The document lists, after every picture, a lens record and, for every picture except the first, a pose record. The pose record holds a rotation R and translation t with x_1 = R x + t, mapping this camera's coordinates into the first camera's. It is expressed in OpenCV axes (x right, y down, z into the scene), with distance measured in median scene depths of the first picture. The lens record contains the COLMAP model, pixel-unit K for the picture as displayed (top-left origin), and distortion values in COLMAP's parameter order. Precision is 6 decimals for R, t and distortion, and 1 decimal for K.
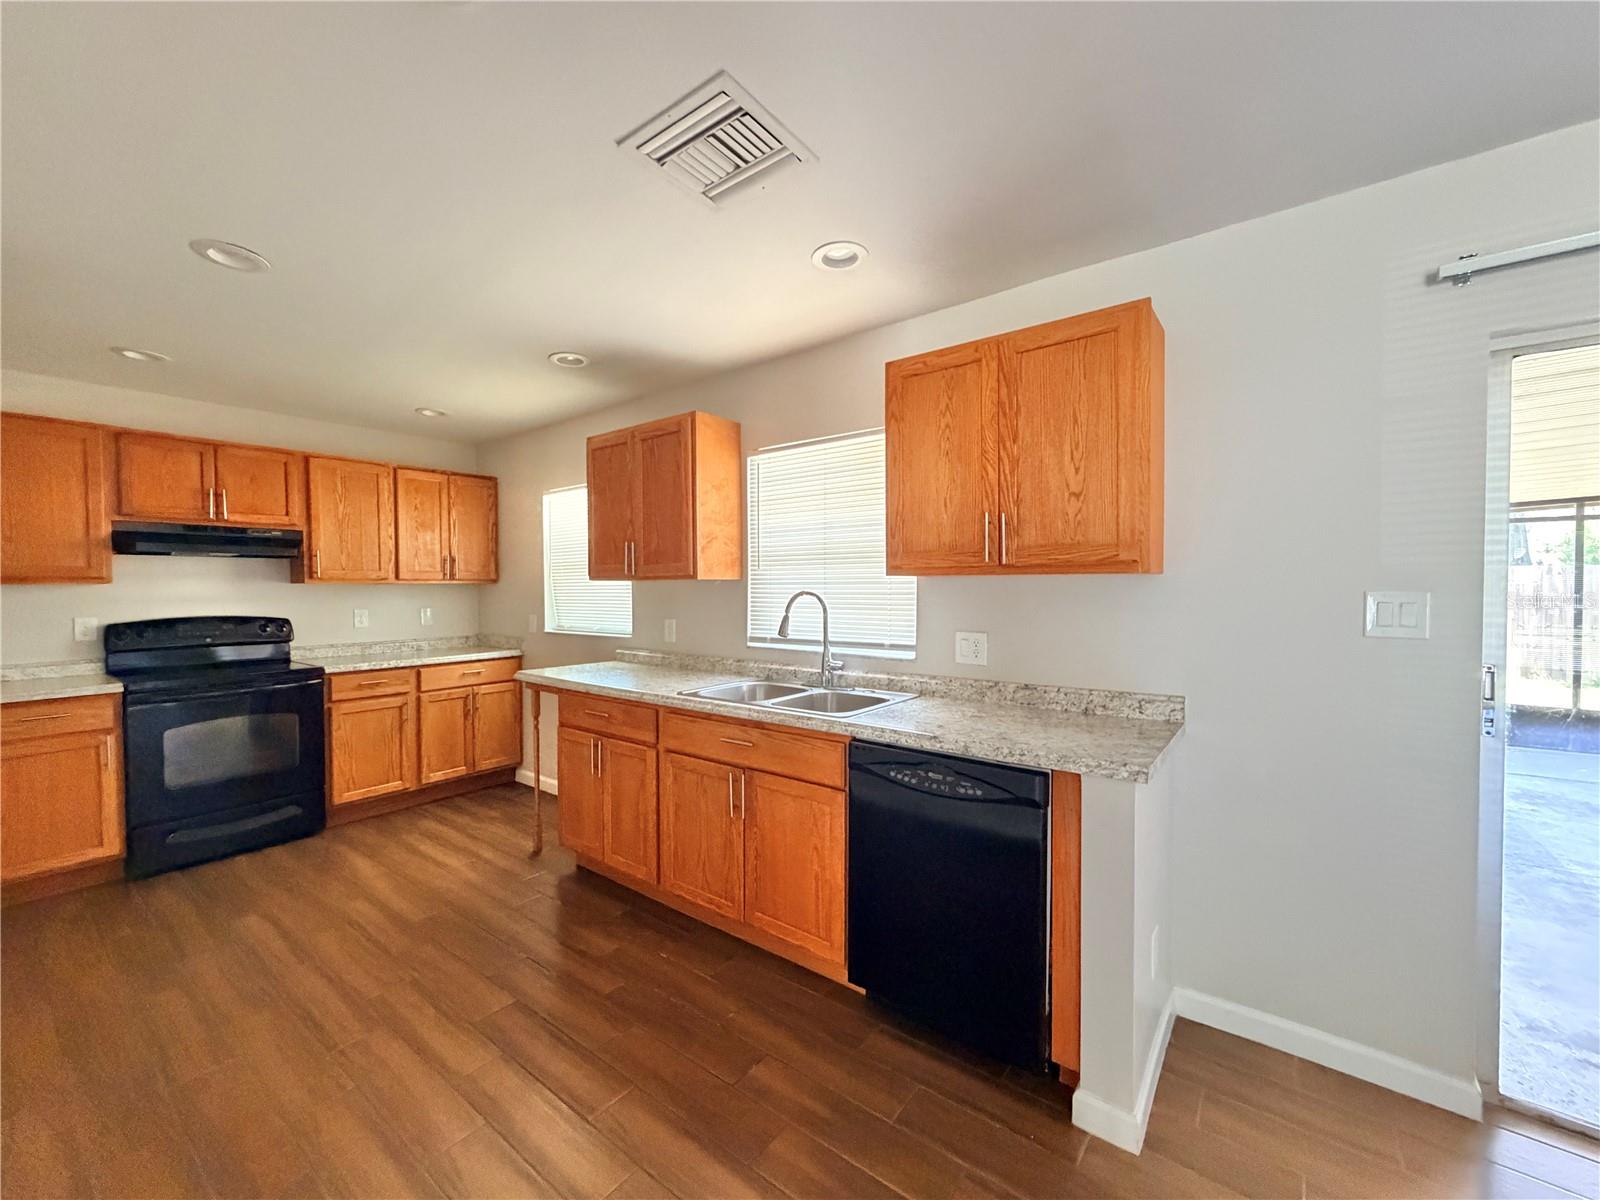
lens RADIAL K [[641.6, 0, 794.8], [0, 641.6, 598.4], [0, 0, 1]] dist [-0.001634, -0.000192]
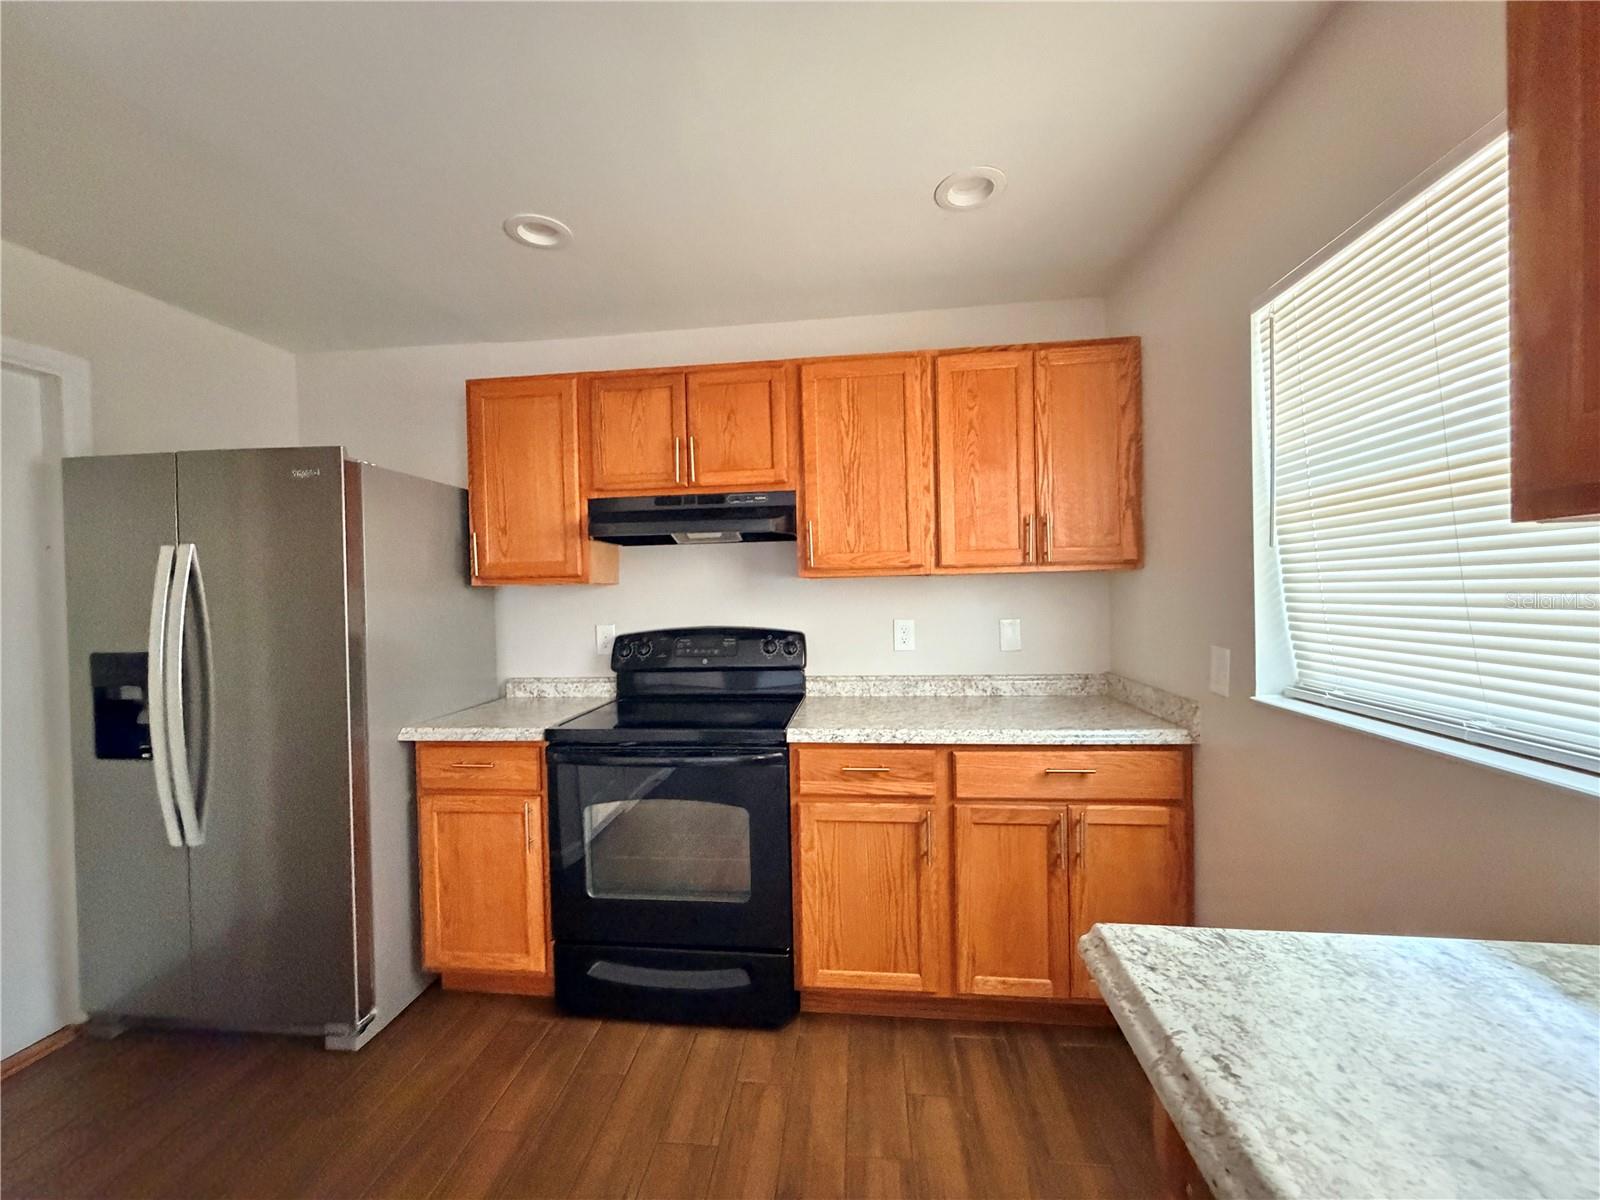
lens RADIAL K [[641.6, 0, 794.8], [0, 641.6, 598.4], [0, 0, 1]] dist [-0.001634, -0.000192]
pose [[0.520885, 0.004398, -0.853615, -0.241343], [0.003771, 0.999965, 0.007453, -0.008158], [0.853618, -0.007101, 0.520850, 0.656889]]
